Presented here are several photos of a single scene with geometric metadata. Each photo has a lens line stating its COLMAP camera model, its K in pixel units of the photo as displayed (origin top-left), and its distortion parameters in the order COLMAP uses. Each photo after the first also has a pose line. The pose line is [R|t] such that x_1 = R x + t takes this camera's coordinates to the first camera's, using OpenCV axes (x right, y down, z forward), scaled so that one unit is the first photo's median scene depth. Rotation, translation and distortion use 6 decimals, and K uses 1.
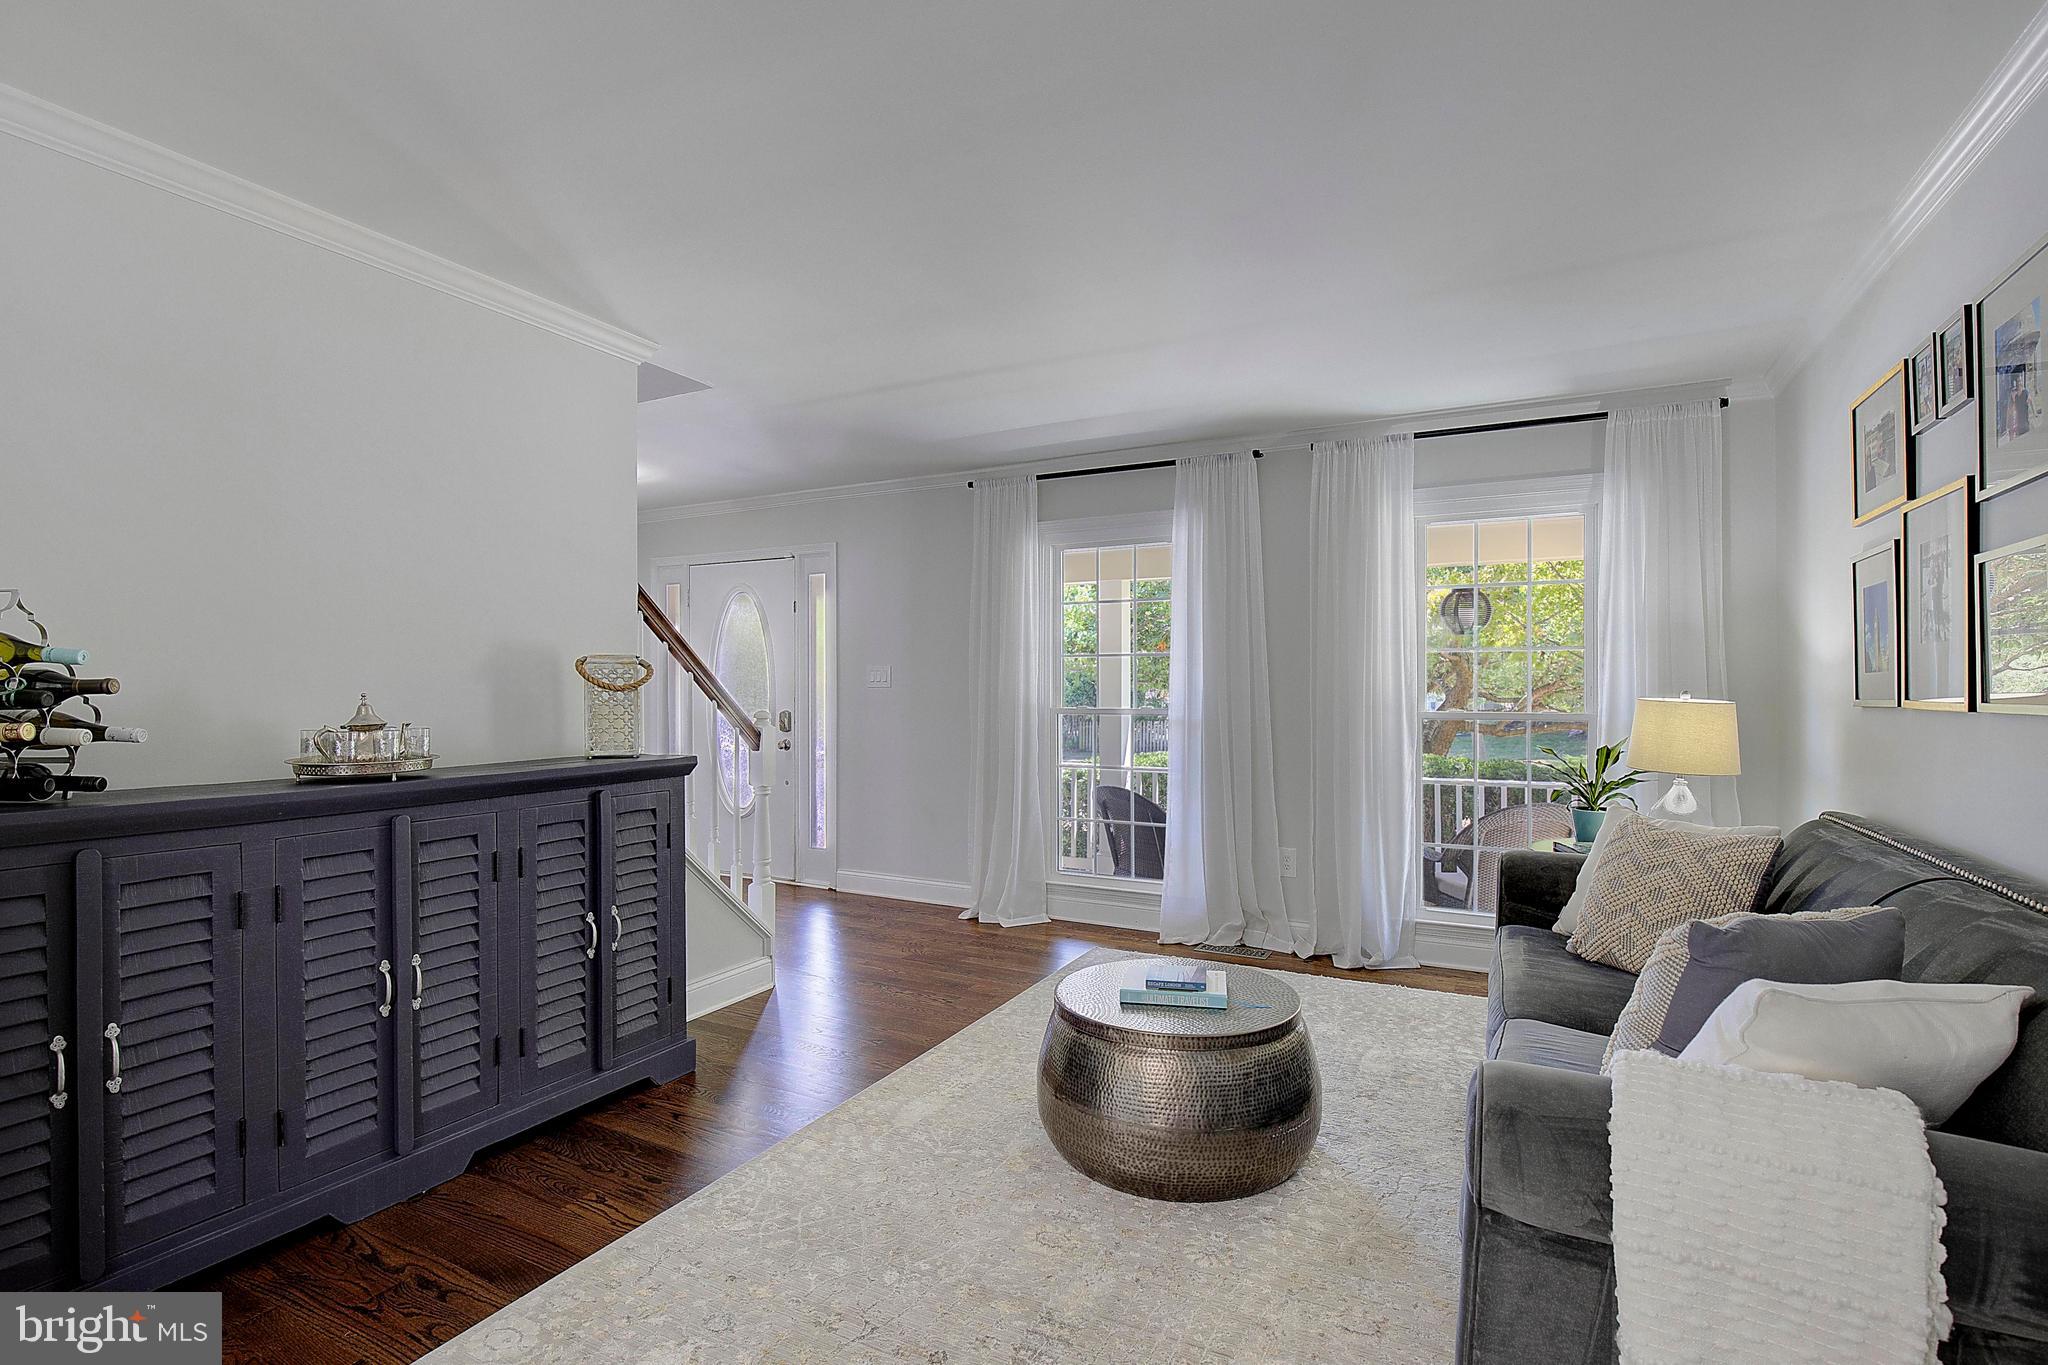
lens RADIAL K [[960.6, 0, 1035.2], [0, 960.6, 686.7], [0, 0, 1]] dist [-0.000188, -0.000069]
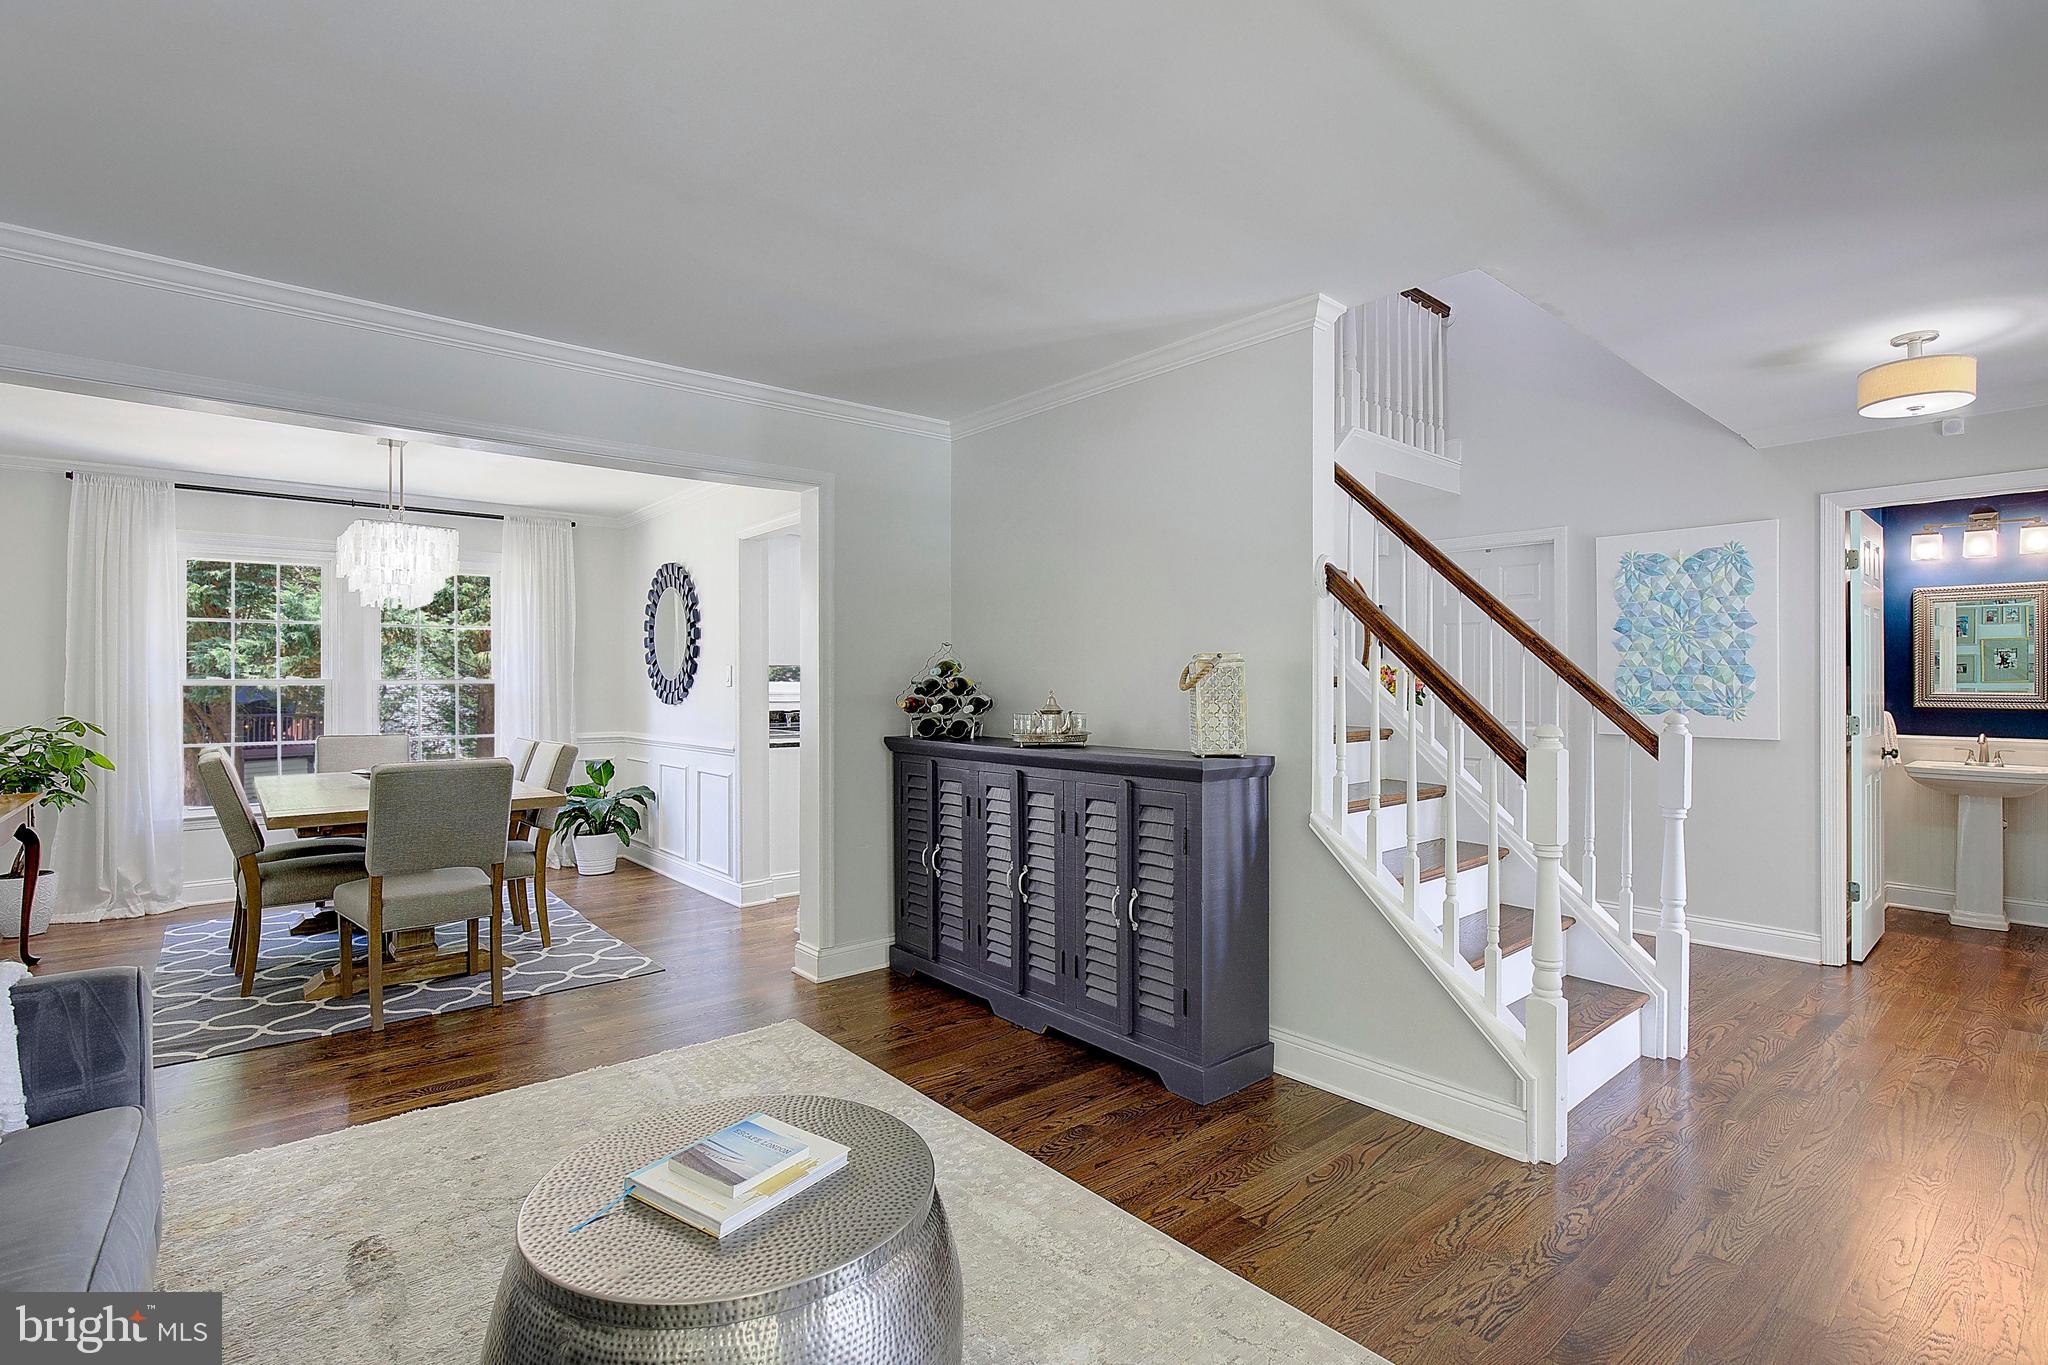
lens RADIAL K [[960.6, 0, 1035.2], [0, 960.6, 686.7], [0, 0, 1]] dist [-0.000188, -0.000069]
pose [[-0.376928, 0.003658, -0.926235, 0.655428], [0.000381, 0.999993, 0.003795, -0.002167], [0.926243, 0.001078, -0.376927, 1.429180]]
